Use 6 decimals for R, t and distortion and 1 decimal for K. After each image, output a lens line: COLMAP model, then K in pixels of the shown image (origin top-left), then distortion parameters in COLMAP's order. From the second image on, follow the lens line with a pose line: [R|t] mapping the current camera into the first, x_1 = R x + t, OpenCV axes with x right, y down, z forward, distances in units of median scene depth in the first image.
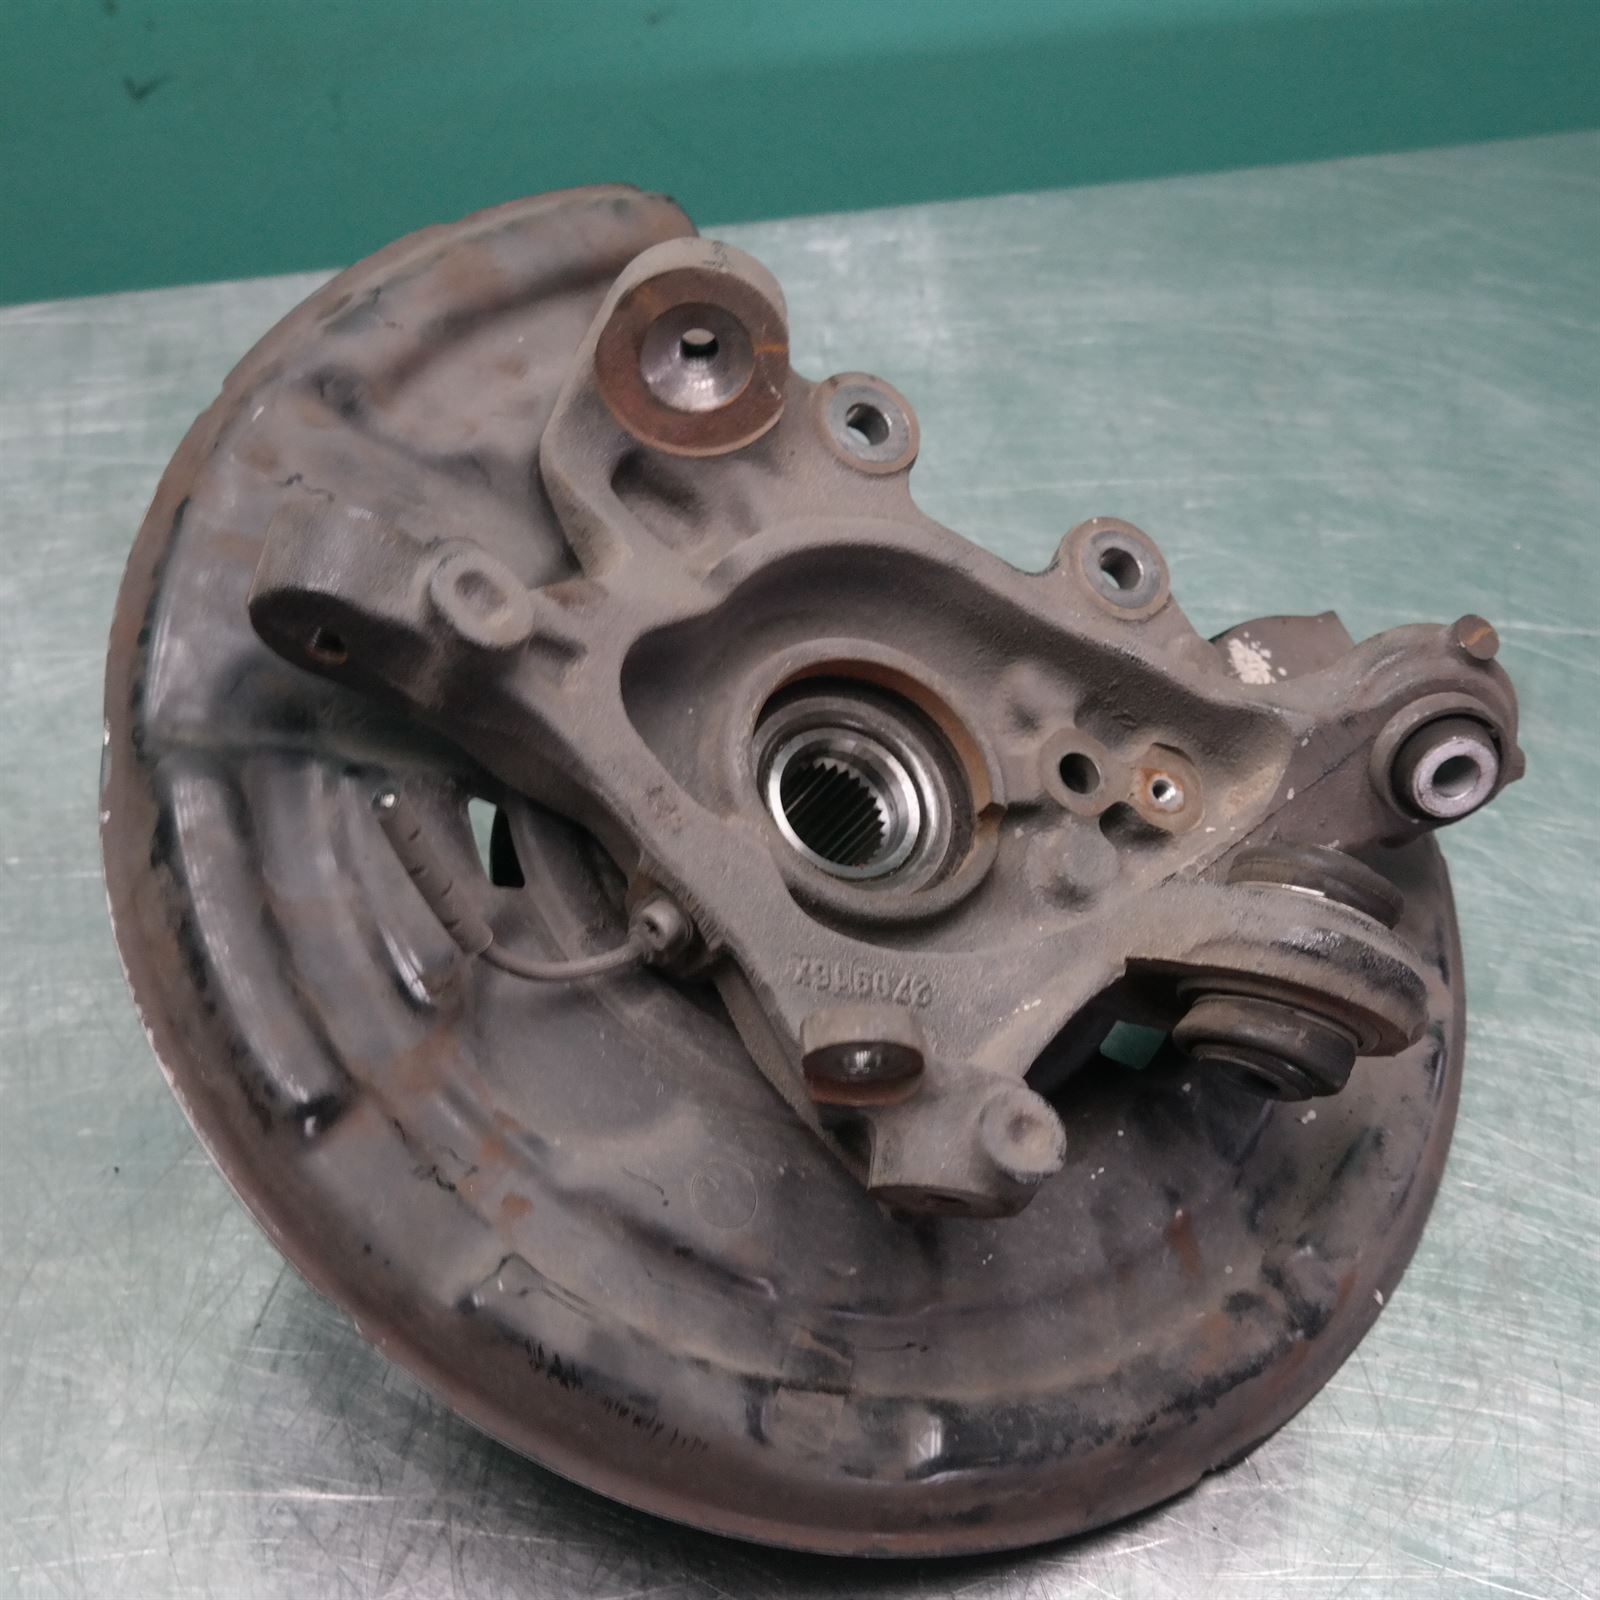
lens RADIAL K [[2874.0, 0, 800.0], [0, 2874.0, 800.0], [0, 0, 1]] dist [0.012266, -0.371025]
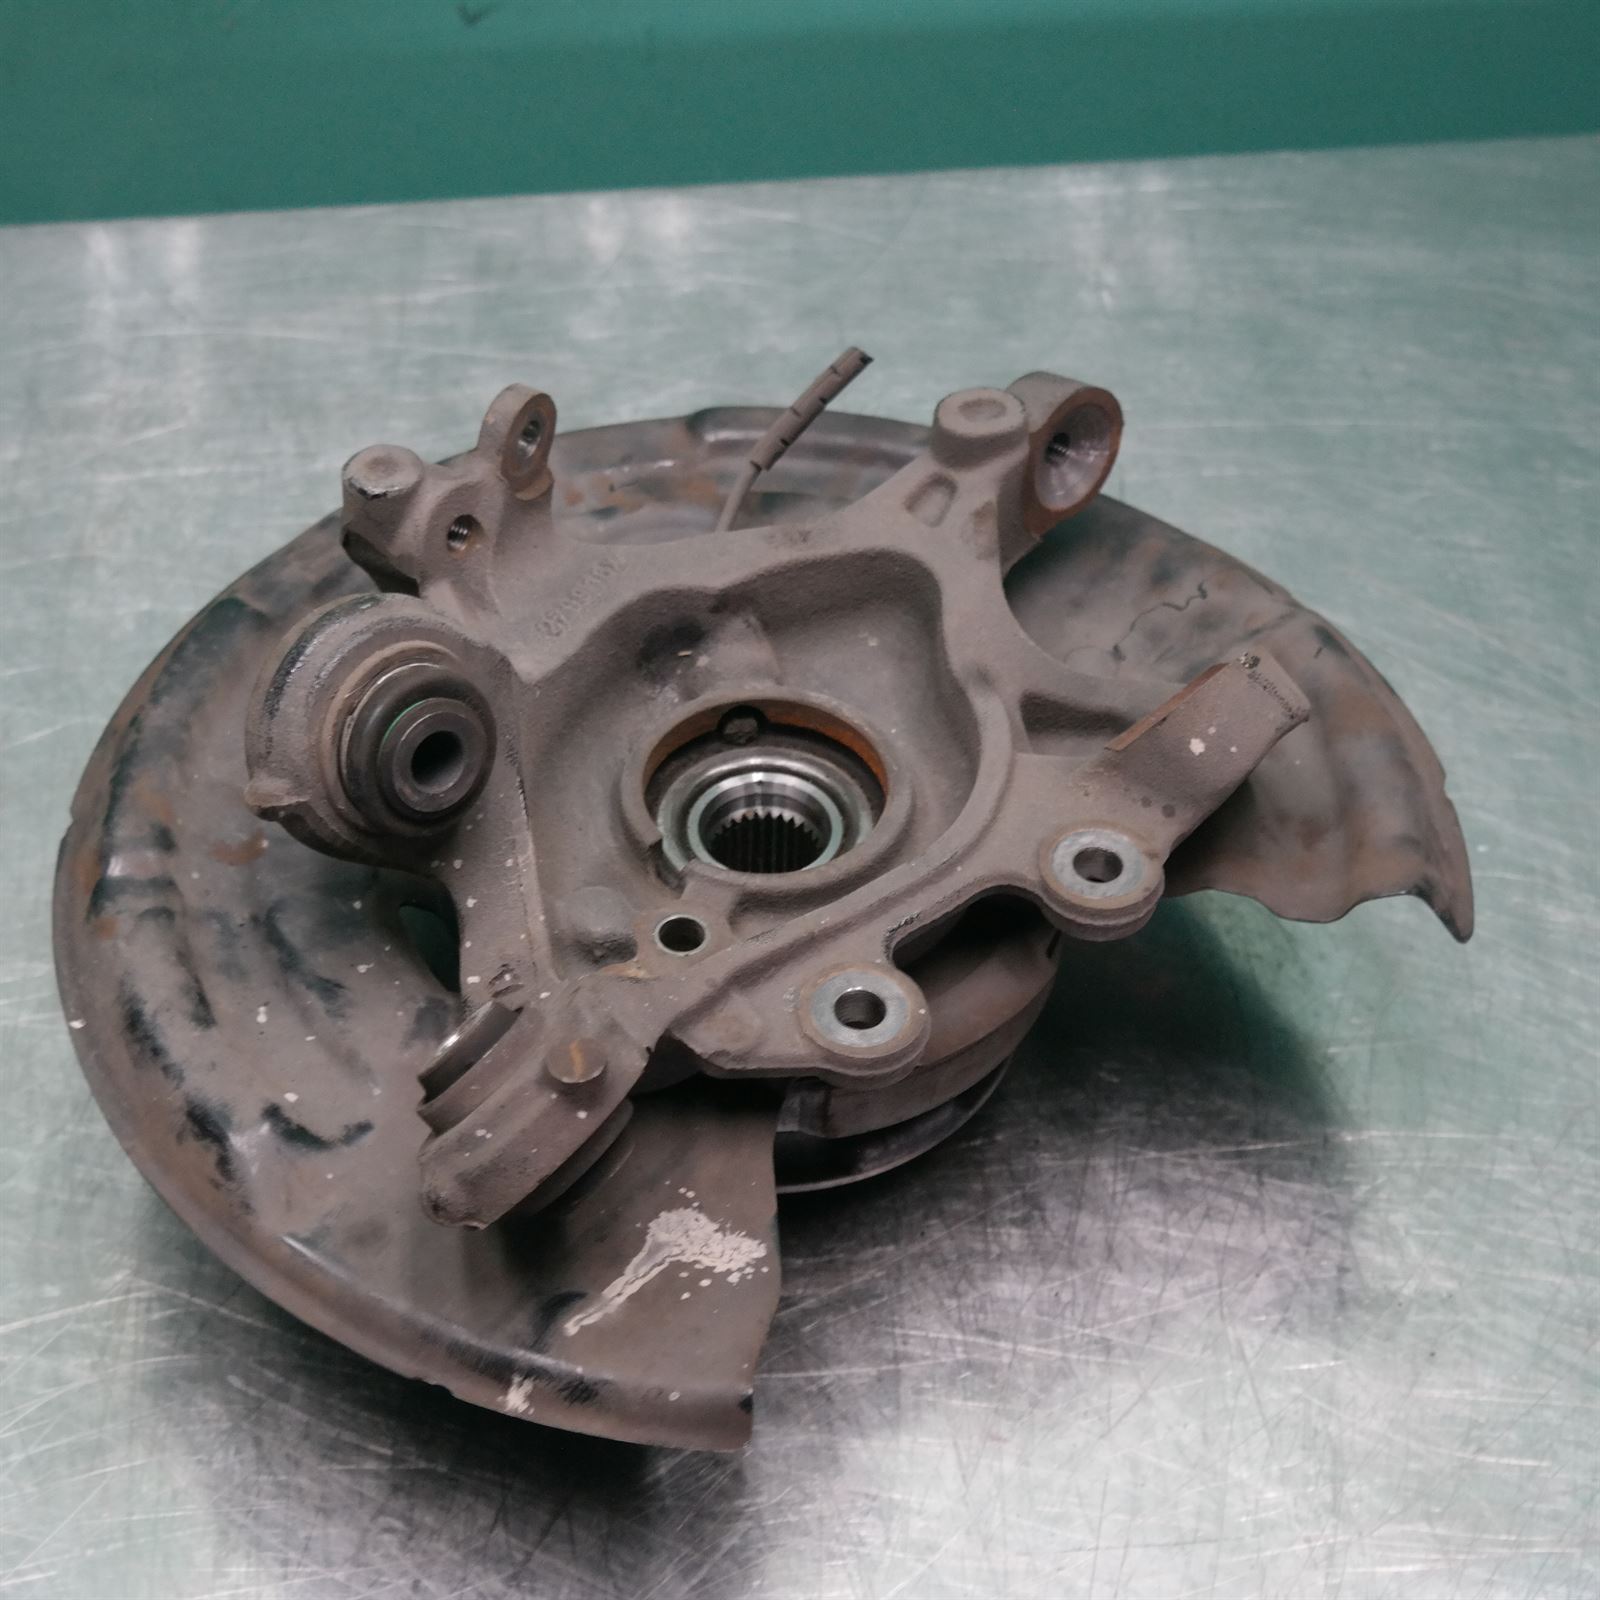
lens RADIAL K [[2874.0, 0, 800.0], [0, 2874.0, 800.0], [0, 0, 1]] dist [0.012266, -0.371025]
pose [[-0.470589, 0.276396, -0.837945, 0.890330], [-0.862209, 0.057714, 0.503253, -0.541461], [0.187459, 0.959309, 0.211151, 0.767100]]
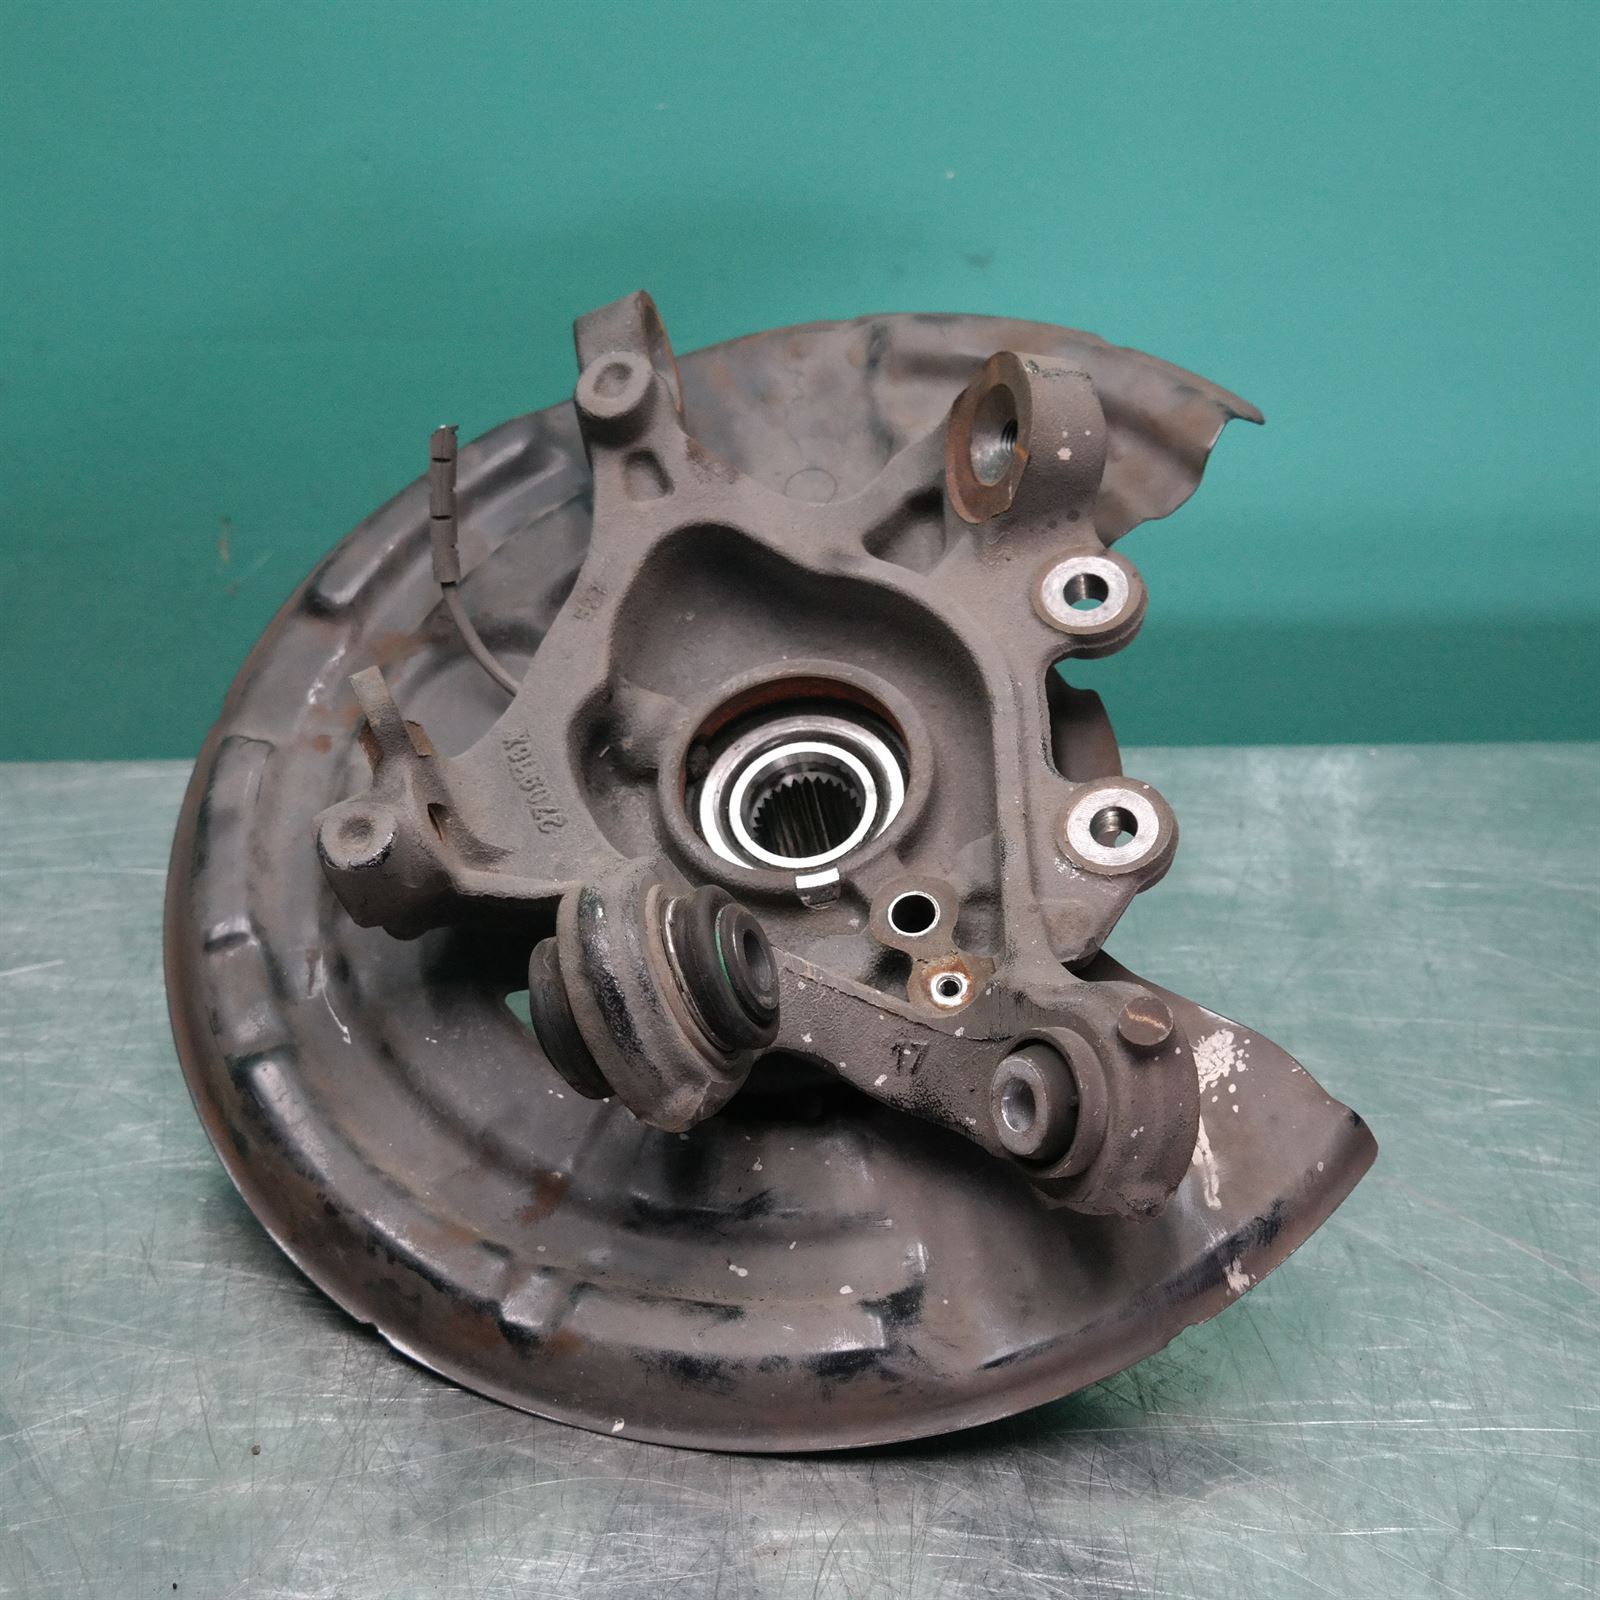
lens RADIAL K [[2874.0, 0, 800.0], [0, 2874.0, 800.0], [0, 0, 1]] dist [0.012266, -0.371025]
pose [[0.284835, 0.474953, -0.832640, 0.935219], [-0.694067, 0.701306, 0.162607, -0.179247], [0.661166, 0.531592, 0.529405, 0.410053]]
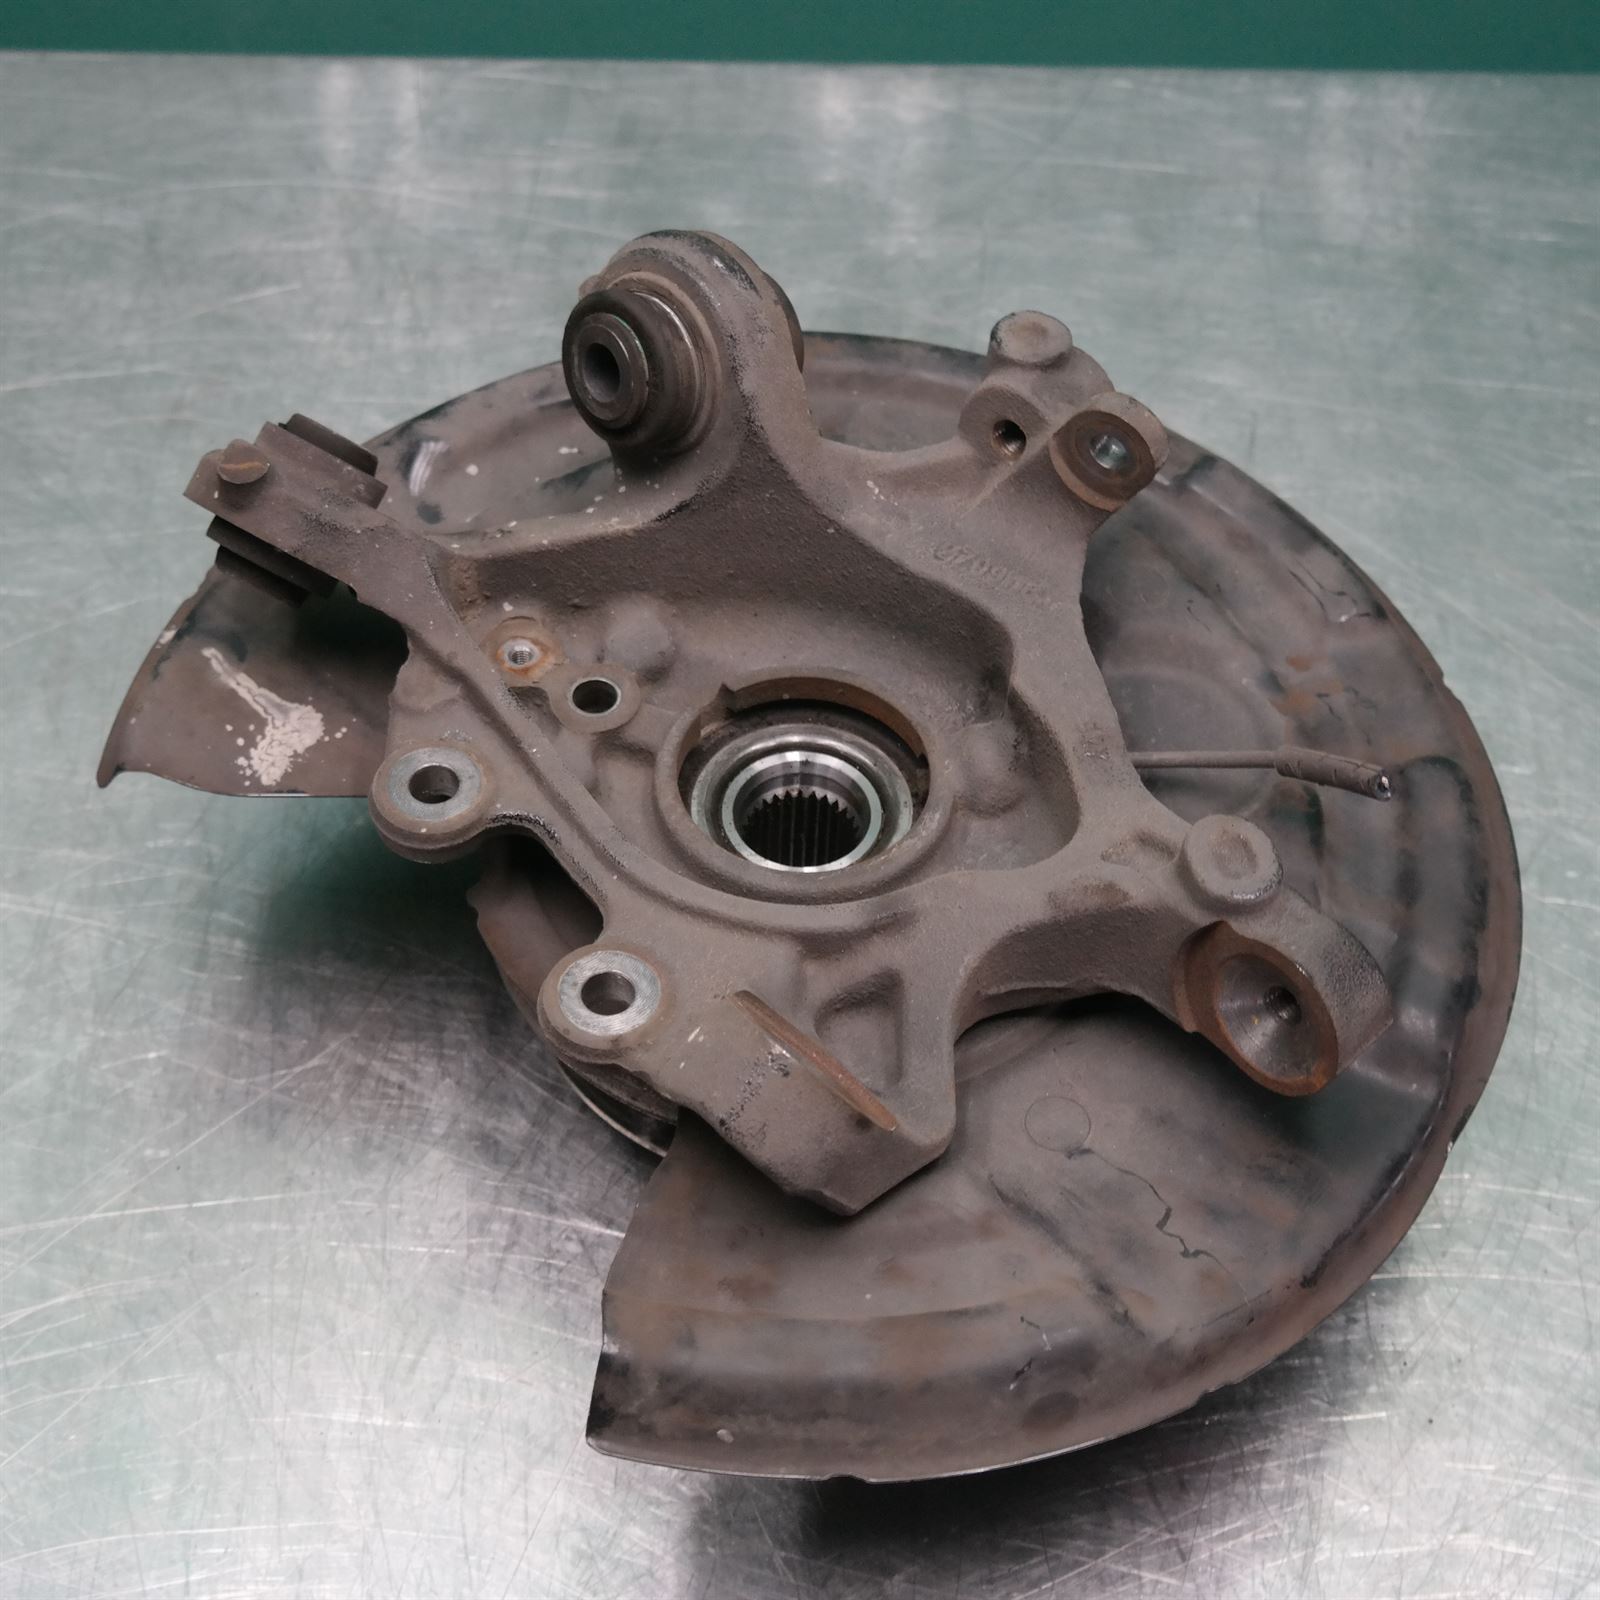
lens RADIAL K [[2874.0, 0, 800.0], [0, 2874.0, 800.0], [0, 0, 1]] dist [0.012266, -0.371025]
pose [[-0.752254, -0.658767, 0.011840, 0.006834], [0.344559, -0.378012, 0.859294, -0.877649], [-0.561599, 0.650487, 0.511345, 0.470829]]
